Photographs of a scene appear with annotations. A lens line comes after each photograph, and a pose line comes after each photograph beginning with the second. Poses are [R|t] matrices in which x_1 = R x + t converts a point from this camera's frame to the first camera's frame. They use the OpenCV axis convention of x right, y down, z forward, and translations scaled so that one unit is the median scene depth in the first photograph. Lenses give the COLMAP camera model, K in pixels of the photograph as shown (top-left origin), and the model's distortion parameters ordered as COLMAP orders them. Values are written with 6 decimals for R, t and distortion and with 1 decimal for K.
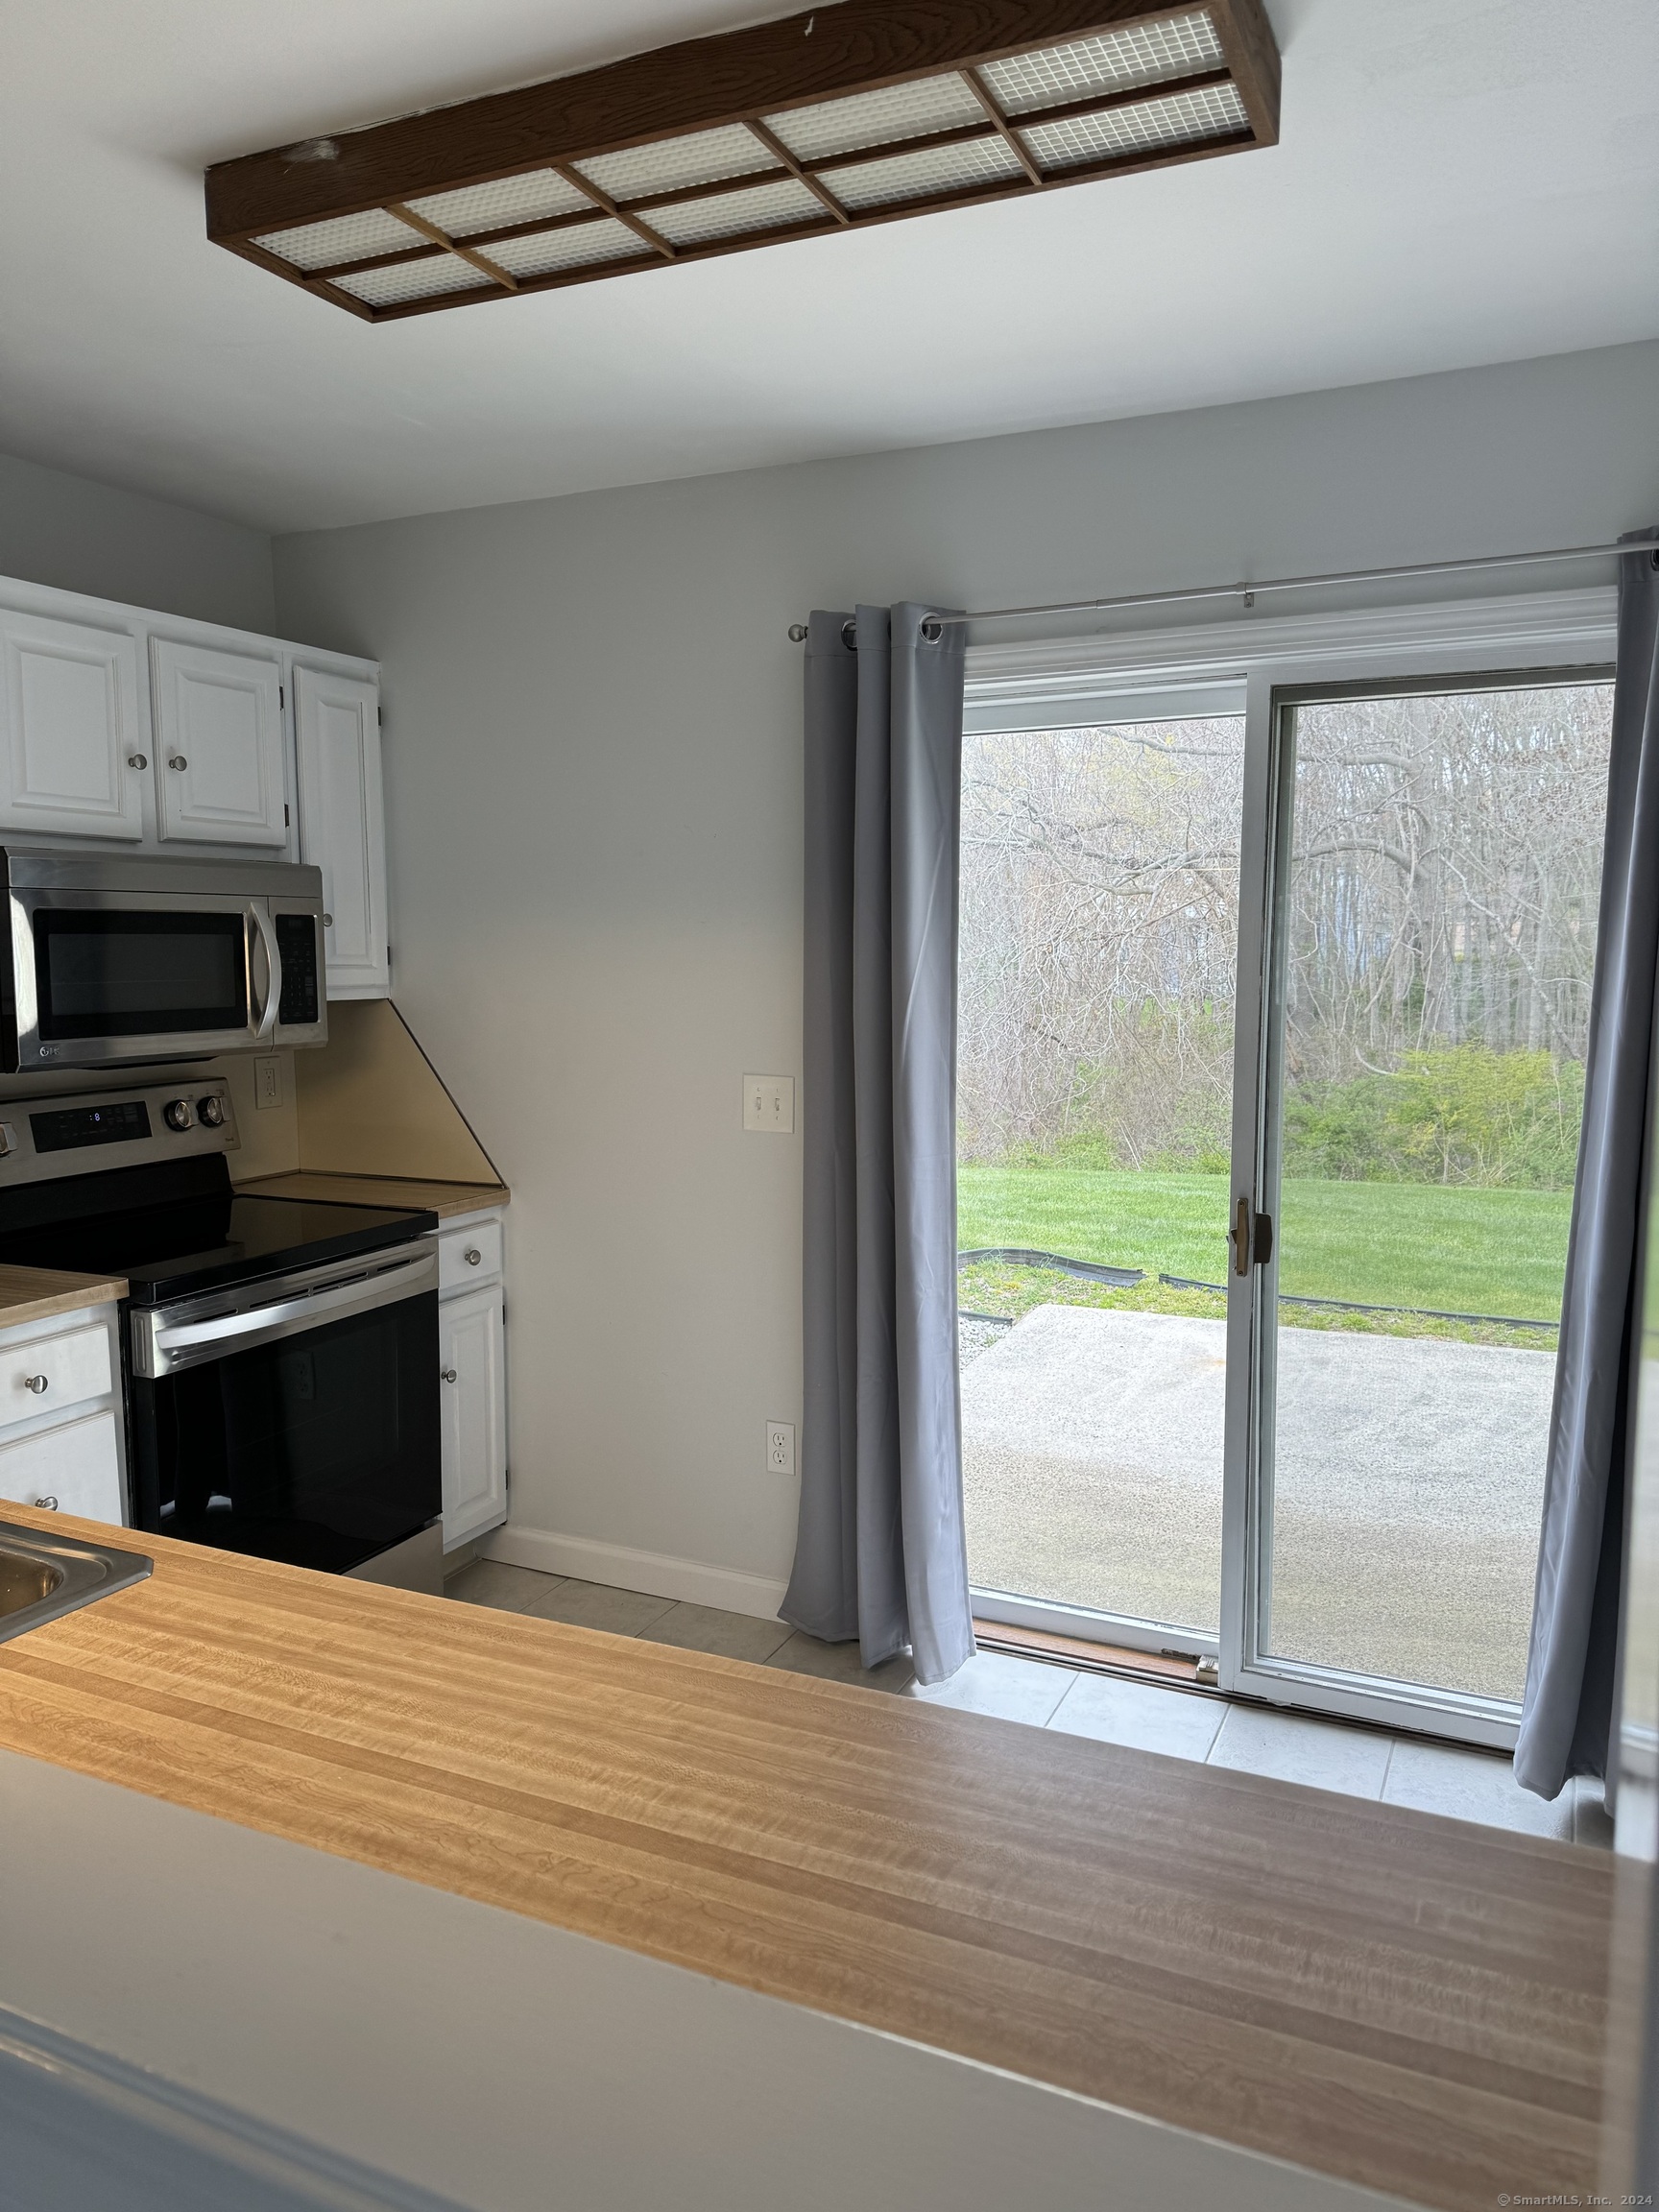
lens RADIAL K [[1544.1, 0, 822.3], [0, 1544.1, 1097.7], [0, 0, 1]] dist [0.127650, -0.222746]
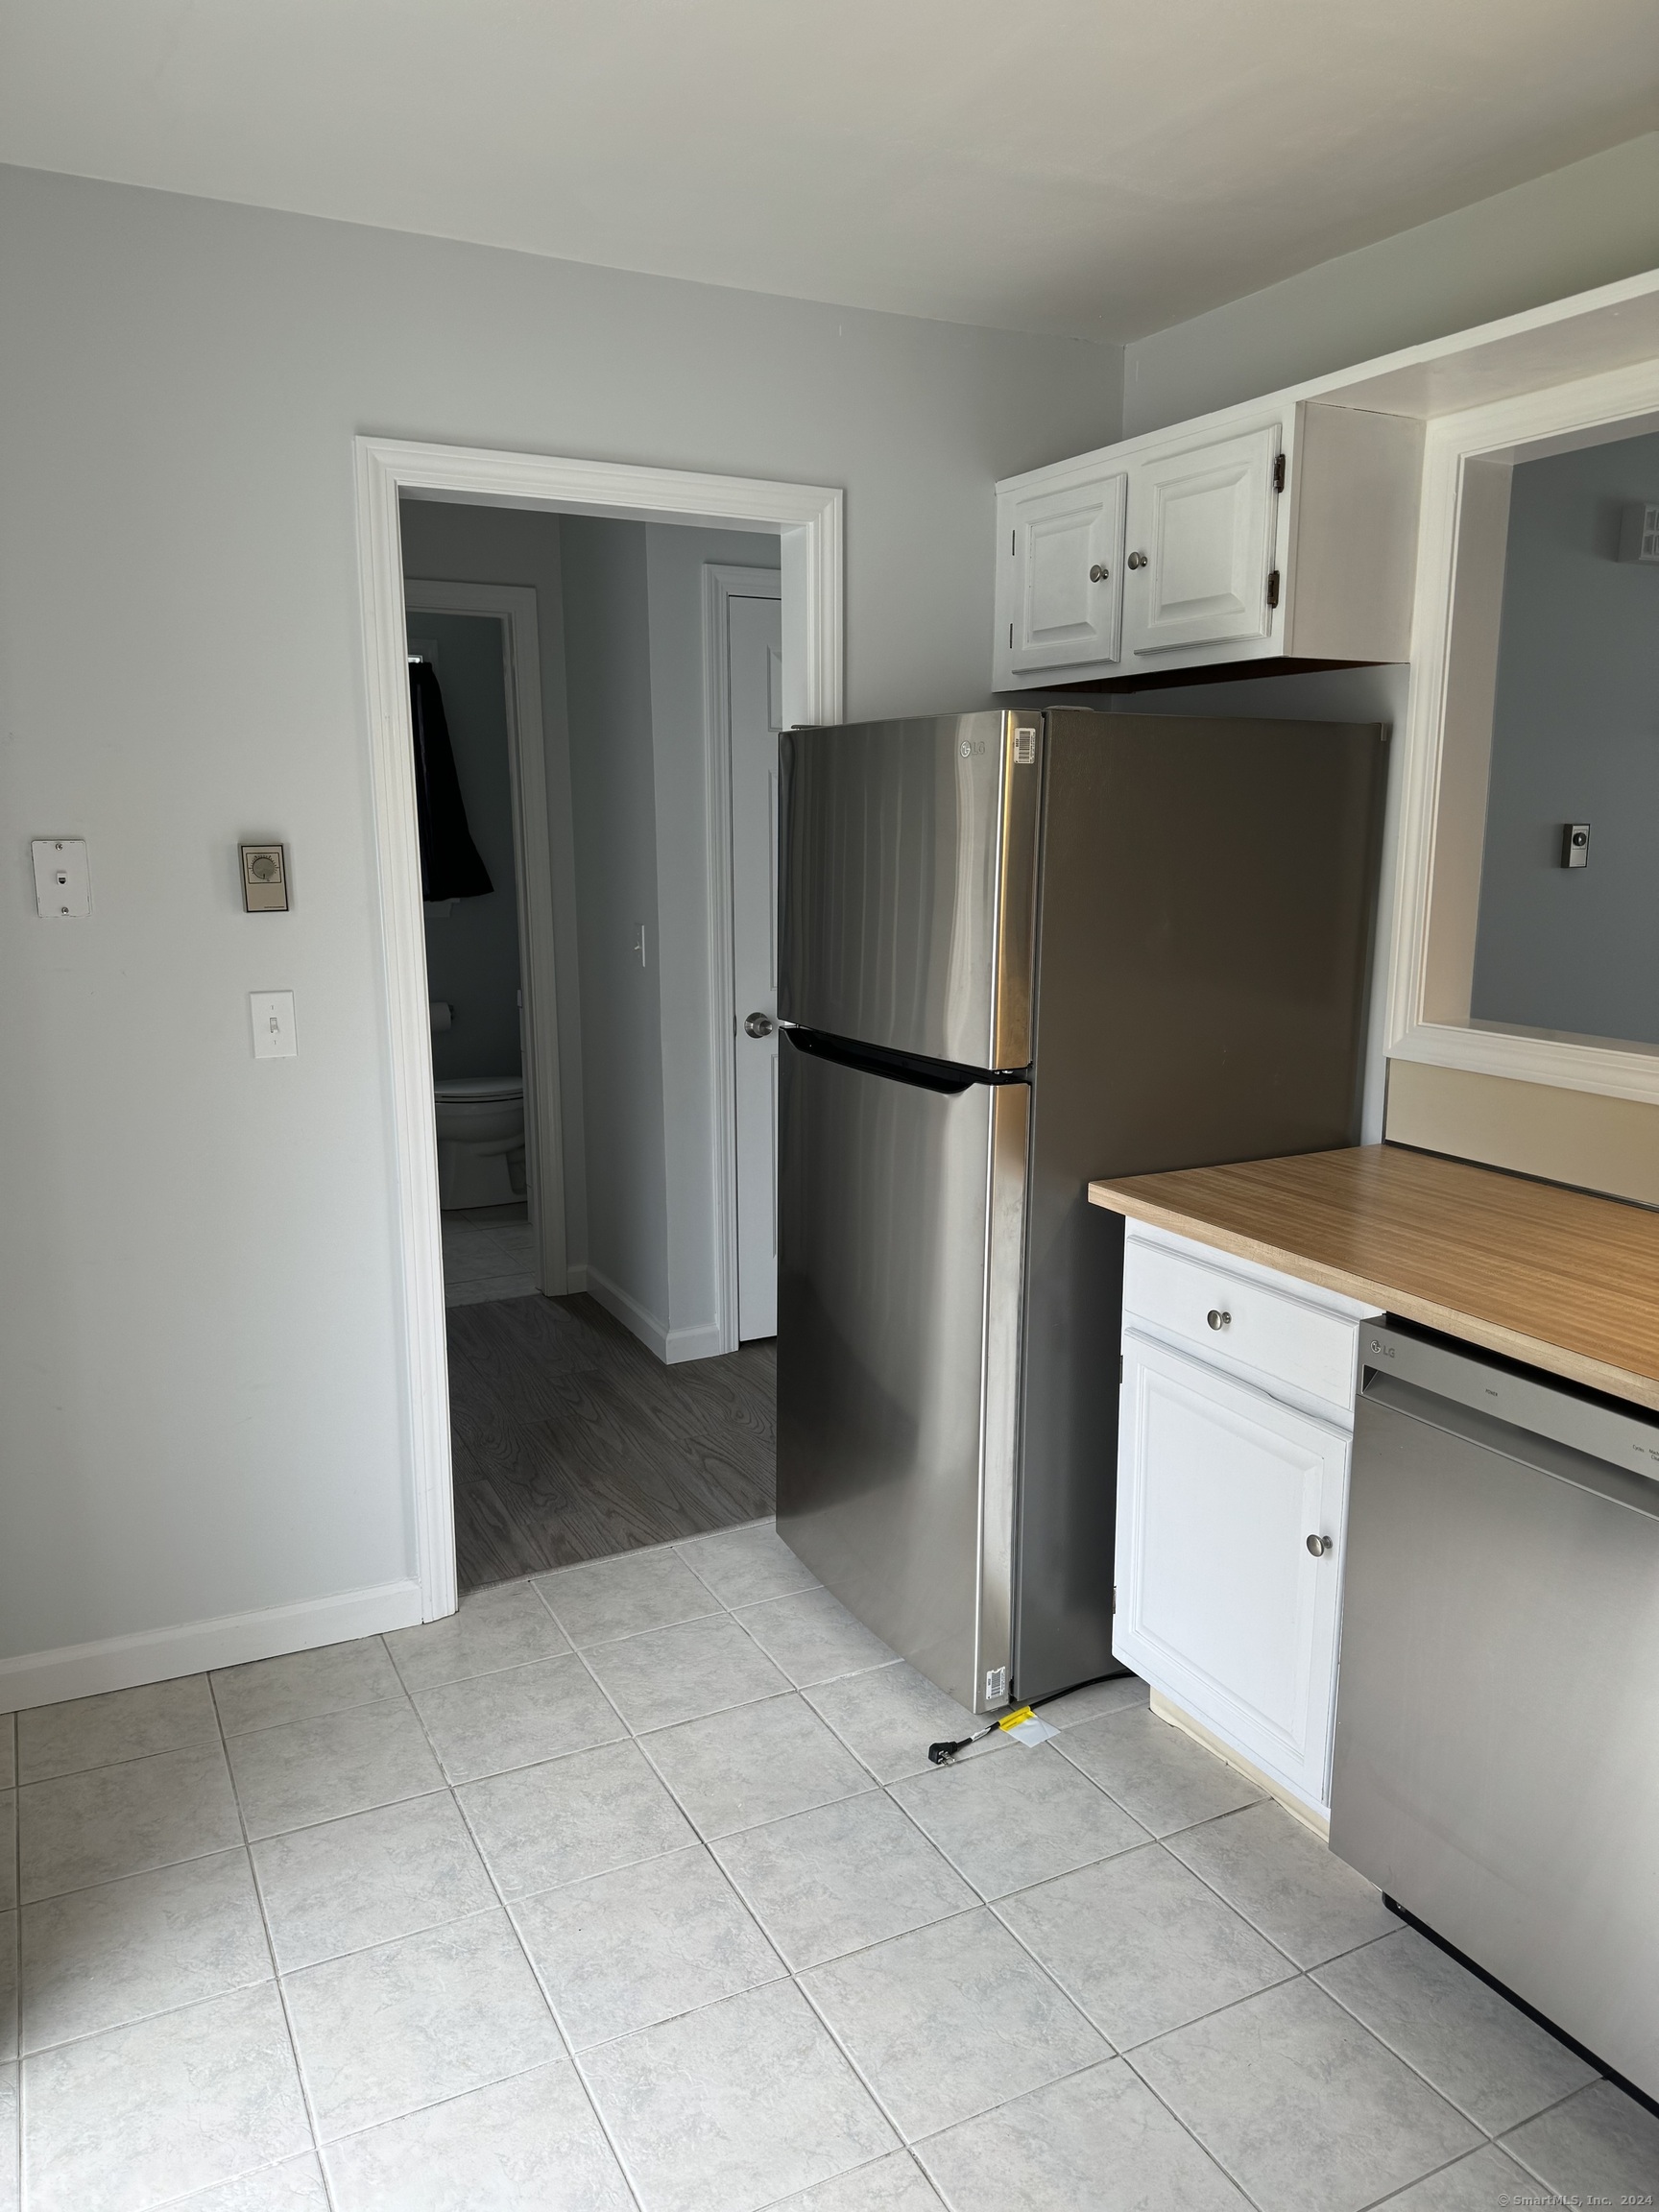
lens RADIAL K [[1544.1, 0, 822.3], [0, 1544.1, 1097.7], [0, 0, 1]] dist [0.127650, -0.222746]
pose [[-0.795050, -0.113680, 0.595796, -0.504080], [0.057719, 0.963642, 0.260888, -0.280217], [-0.603791, 0.241808, -0.759582, 2.653502]]
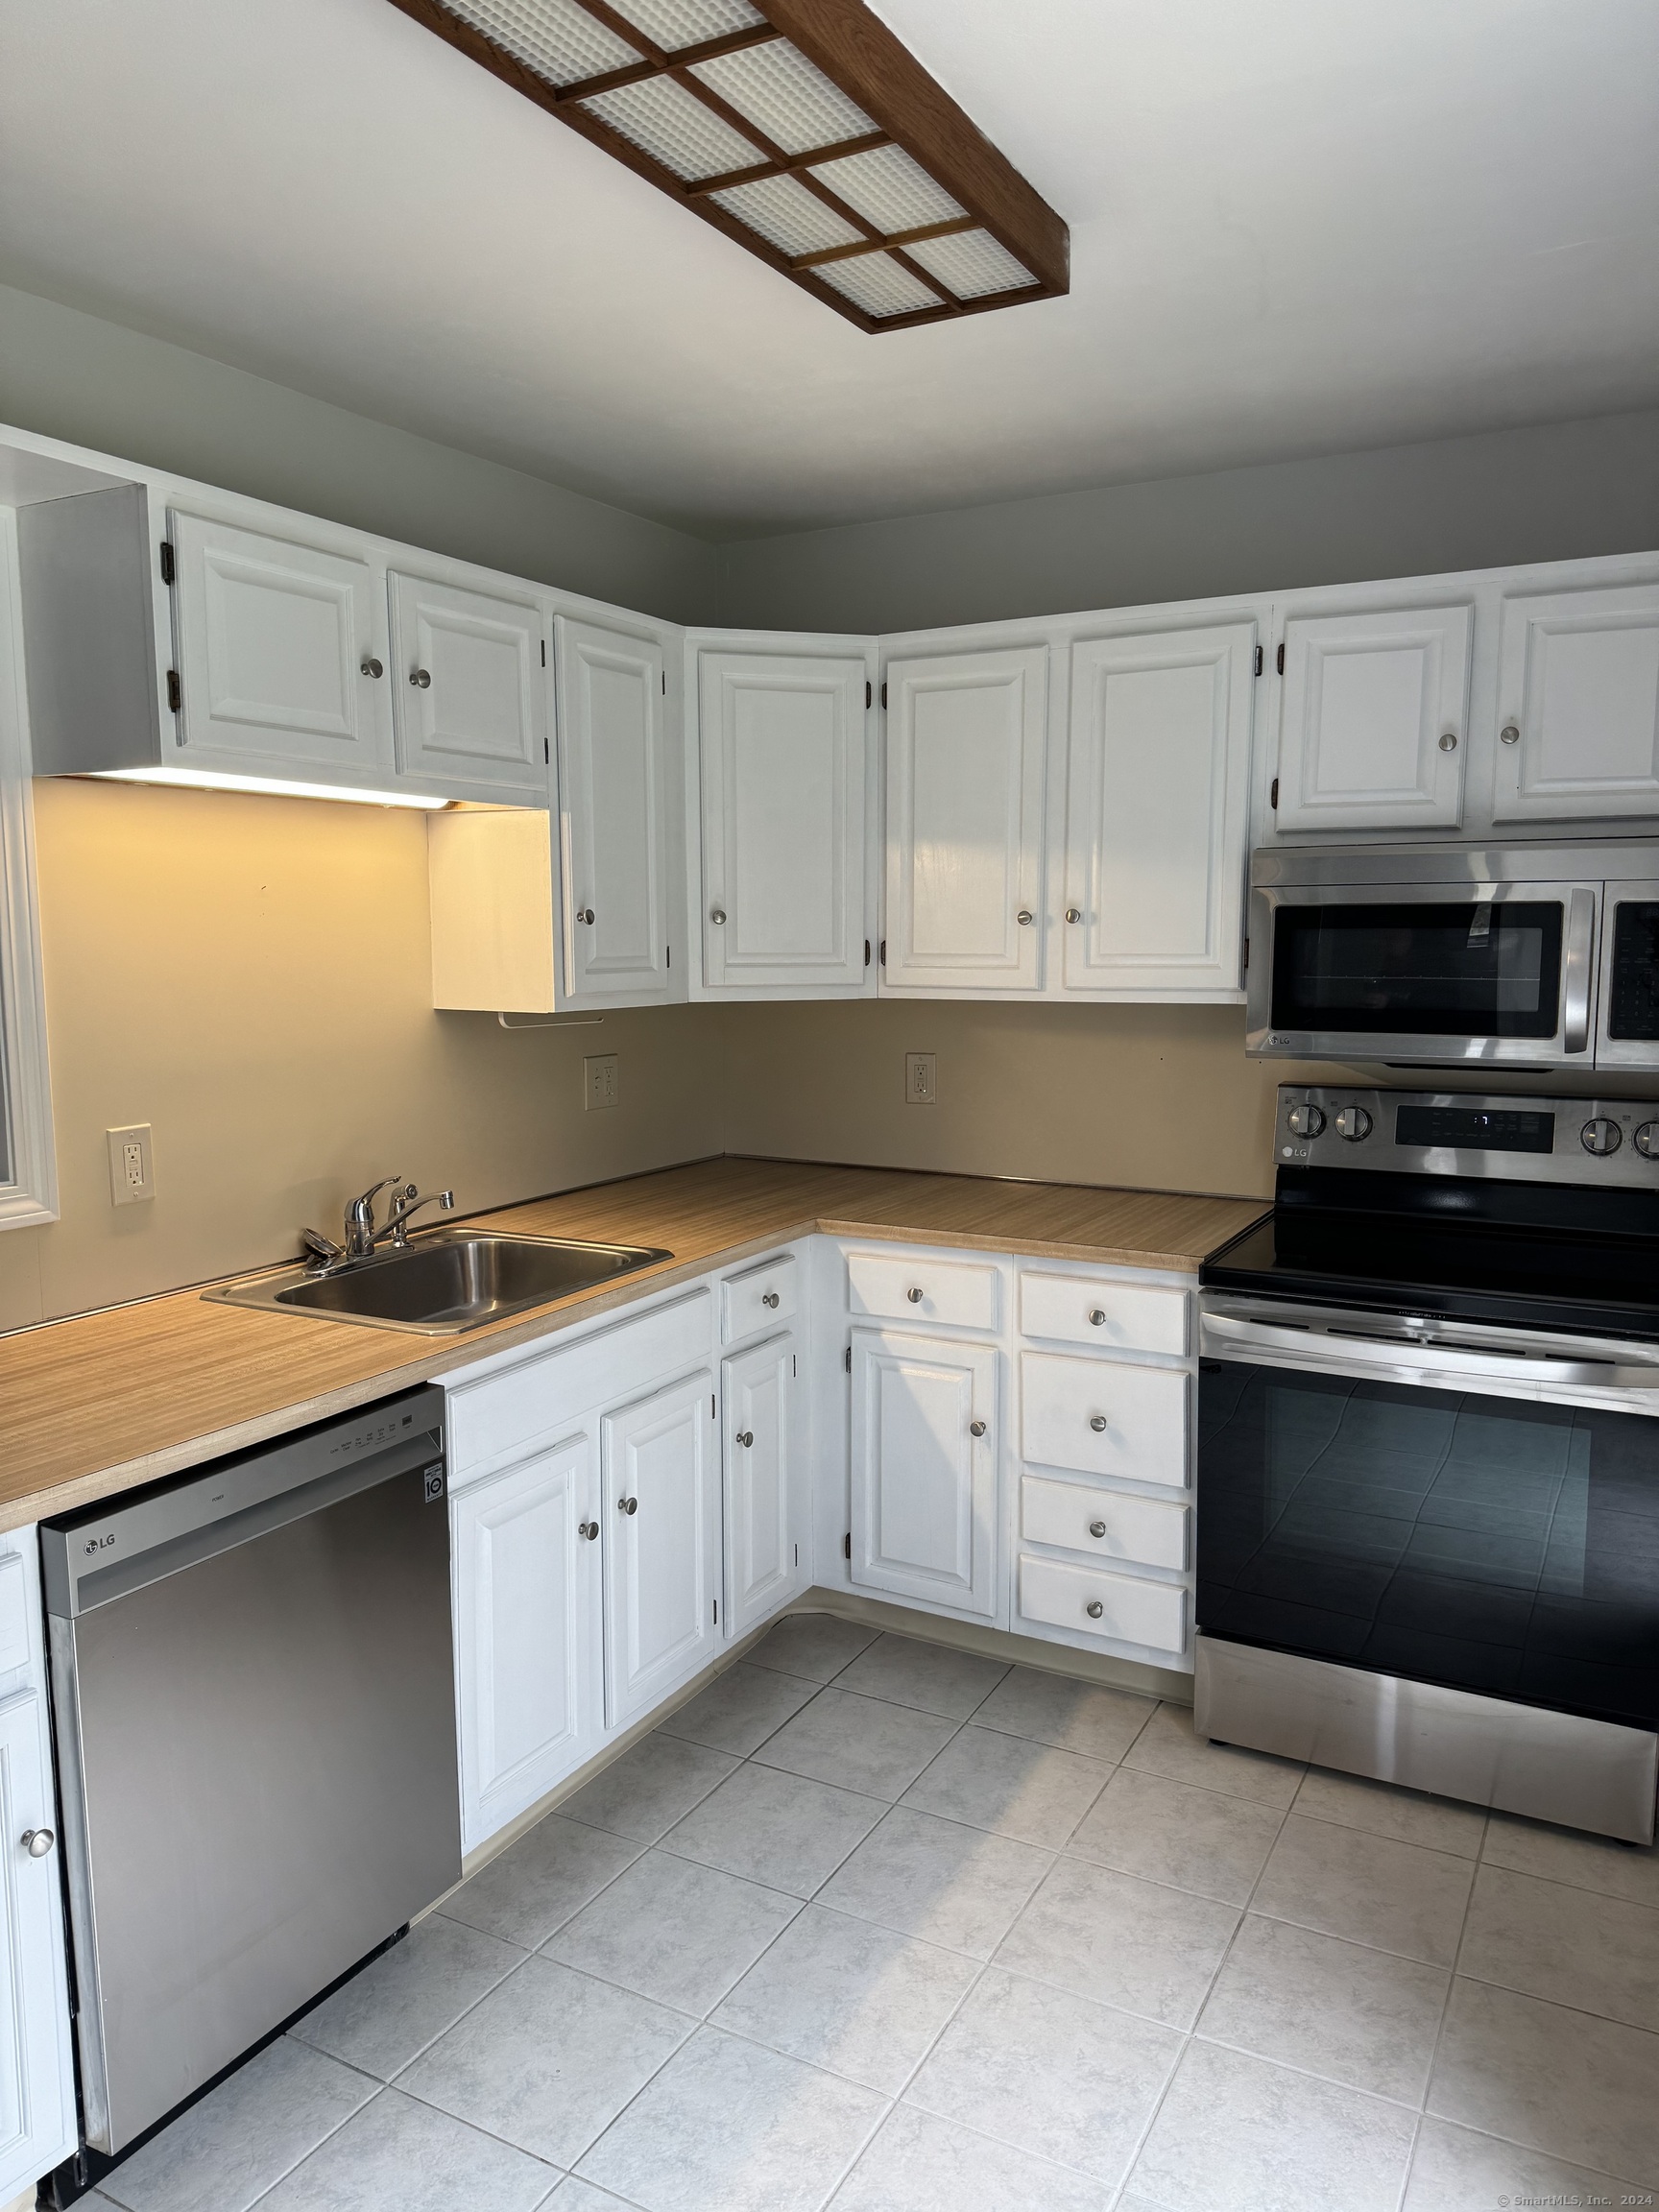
lens RADIAL K [[1544.1, 0, 822.3], [0, 1544.1, 1097.7], [0, 0, 1]] dist [0.127650, -0.222746]
pose [[-0.069349, 0.111421, -0.991351, 1.364730], [-0.094355, 0.988556, 0.117707, -0.205259], [0.993120, 0.101702, -0.058042, 1.803623]]
